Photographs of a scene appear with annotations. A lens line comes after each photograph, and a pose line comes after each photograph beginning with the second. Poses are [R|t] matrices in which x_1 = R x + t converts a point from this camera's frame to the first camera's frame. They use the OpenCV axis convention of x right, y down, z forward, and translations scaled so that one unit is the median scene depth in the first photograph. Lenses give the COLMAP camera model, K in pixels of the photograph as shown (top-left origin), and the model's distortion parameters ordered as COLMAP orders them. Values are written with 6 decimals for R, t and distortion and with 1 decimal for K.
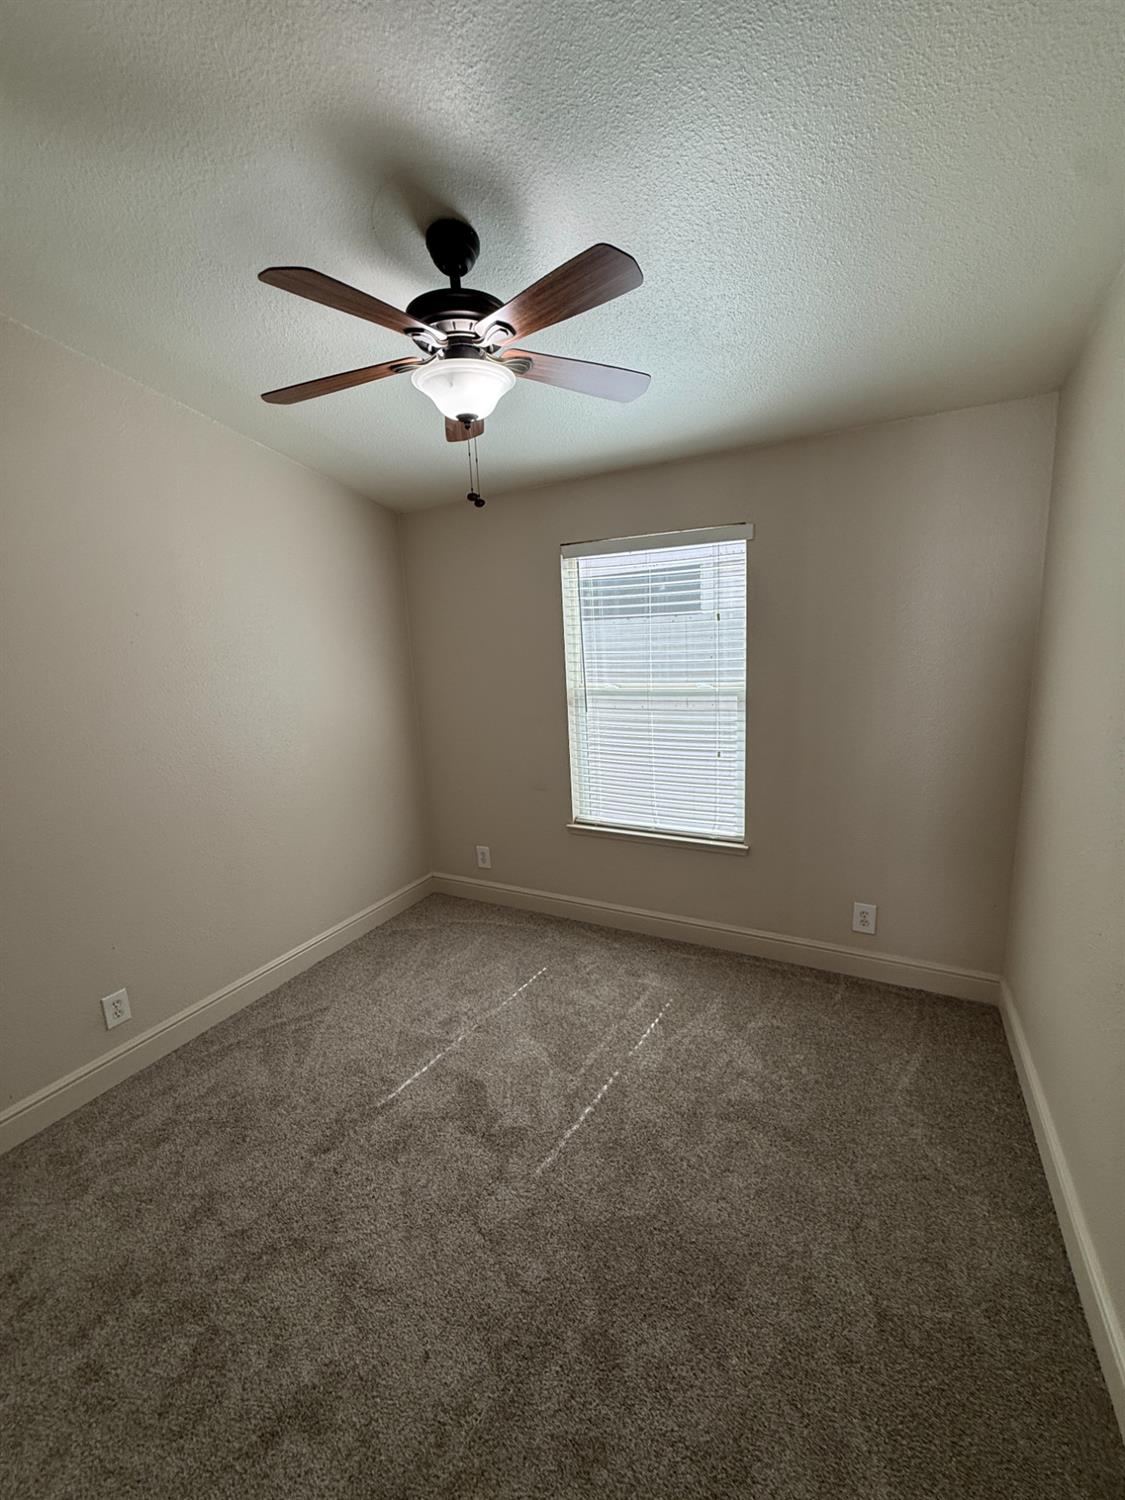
lens RADIAL K [[593.4, 0, 561.7], [0, 593.4, 750.3], [0, 0, 1]] dist [0.005535, -0.000424]
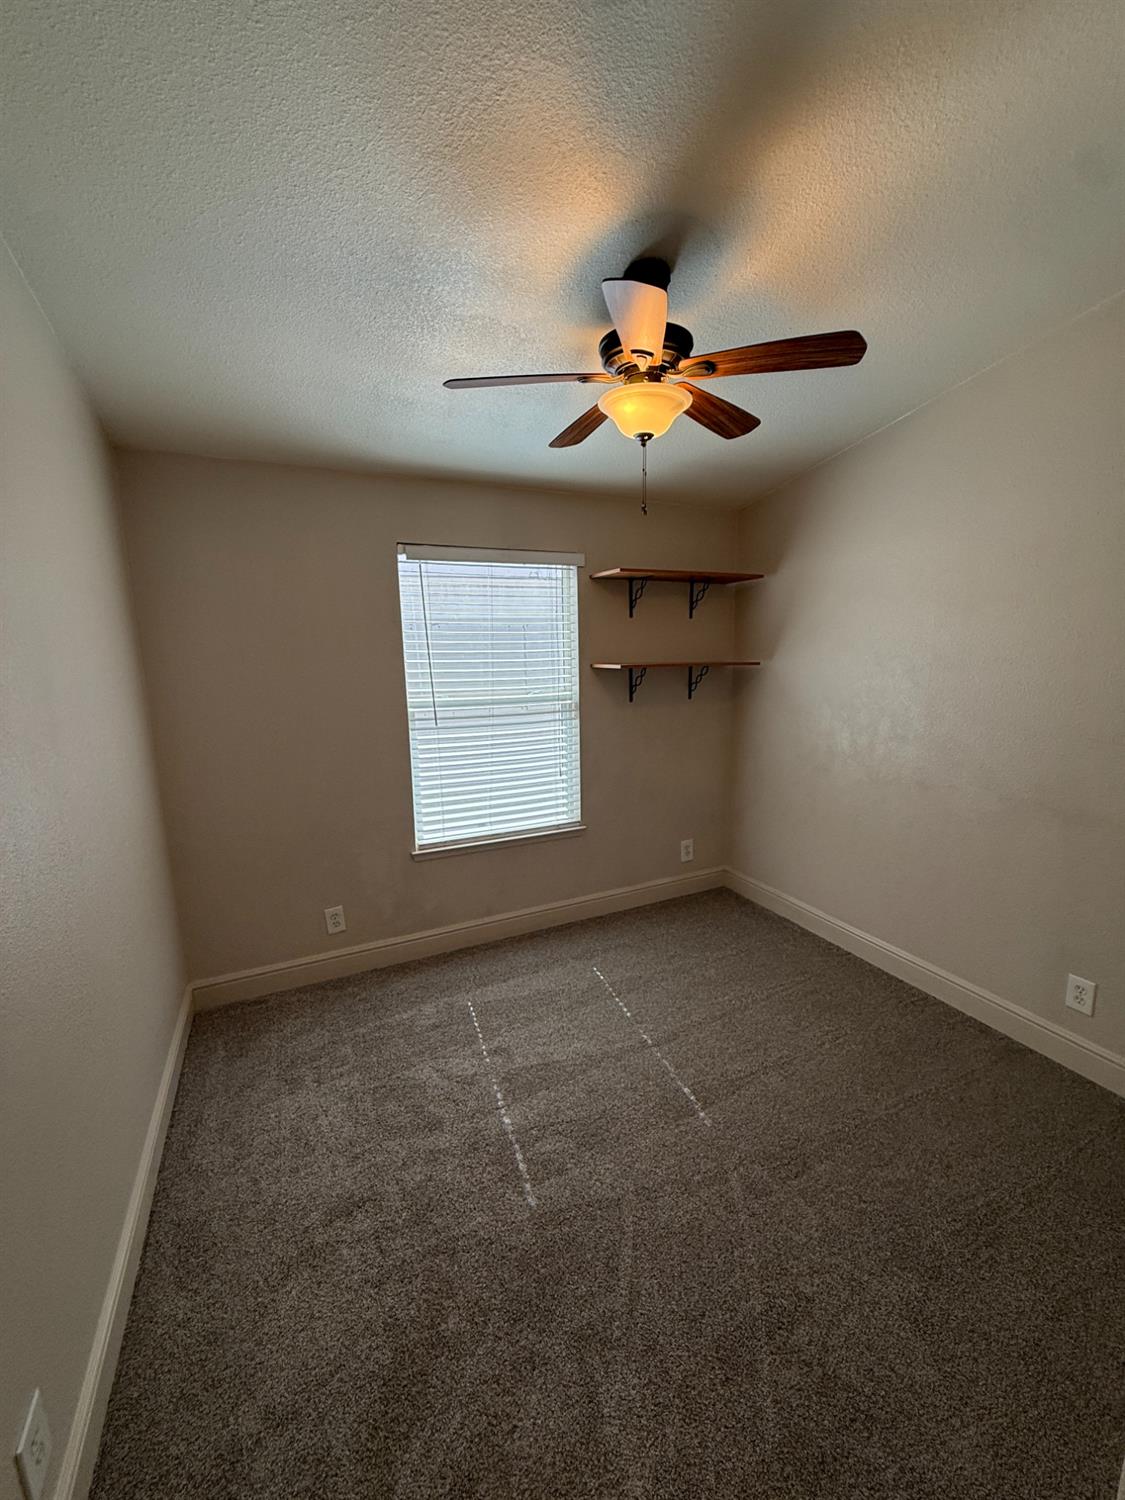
lens RADIAL K [[593.4, 0, 568.8], [0, 593.4, 753.9], [0, 0, 1]] dist [0.005535, -0.000424]
pose [[0.603296, -0.114957, 0.789189, -0.561721], [0.129205, 0.990573, 0.045520, -0.034595], [-0.786982, 0.074505, 0.612462, 0.267529]]
